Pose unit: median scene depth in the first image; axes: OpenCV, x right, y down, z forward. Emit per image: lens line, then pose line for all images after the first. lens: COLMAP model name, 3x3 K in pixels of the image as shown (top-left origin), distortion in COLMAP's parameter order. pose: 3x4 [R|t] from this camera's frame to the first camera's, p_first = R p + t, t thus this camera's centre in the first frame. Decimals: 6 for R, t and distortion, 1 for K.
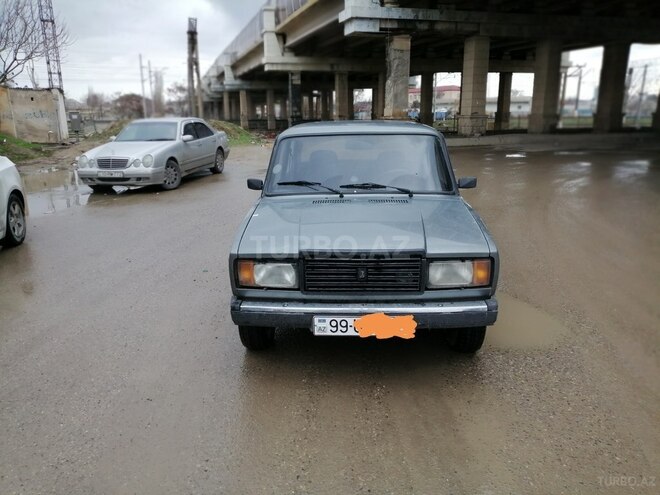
lens RADIAL K [[512.6, 0, 341.6], [0, 512.6, 247.5], [0, 0, 1]] dist [0.019839, -0.030040]
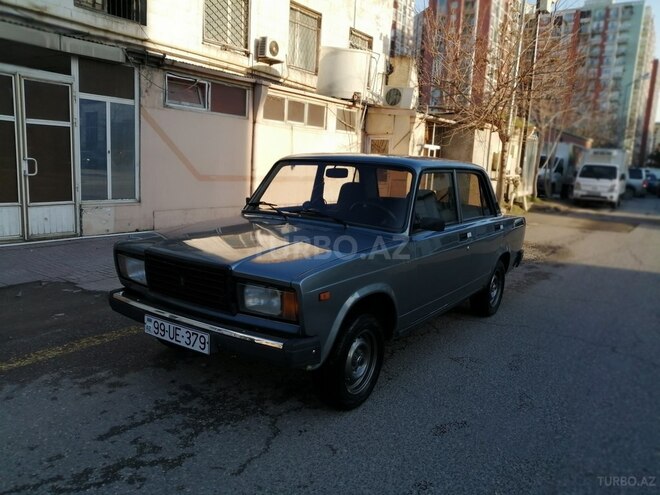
lens RADIAL K [[512.6, 0, 326.8], [0, 512.6, 250.5], [0, 0, 1]] dist [0.019839, -0.030040]
pose [[0.843250, 0.147125, -0.516995, 0.728653], [-0.196699, 0.979561, -0.042066, -0.019104], [0.500239, 0.137165, 0.854954, 0.259575]]
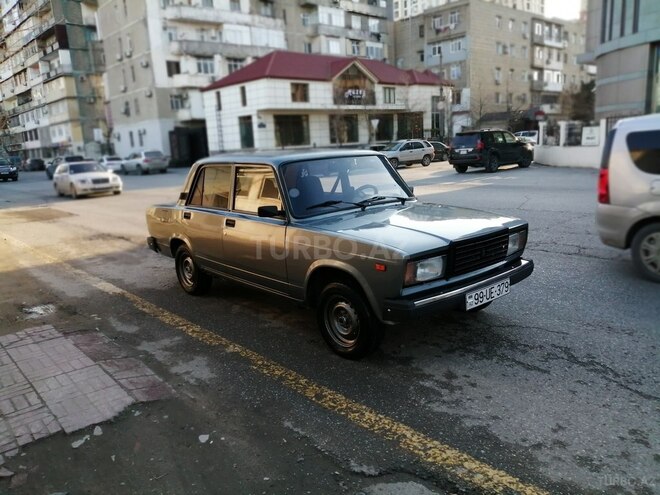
lens RADIAL K [[512.6, 0, 325.8], [0, 512.6, 245.8], [0, 0, 1]] dist [0.019839, -0.030040]
pose [[0.735349, -0.151547, 0.660527, -1.007876], [0.213587, 0.976829, -0.013663, -0.029194], [-0.643151, 0.151127, 0.750678, 0.273590]]
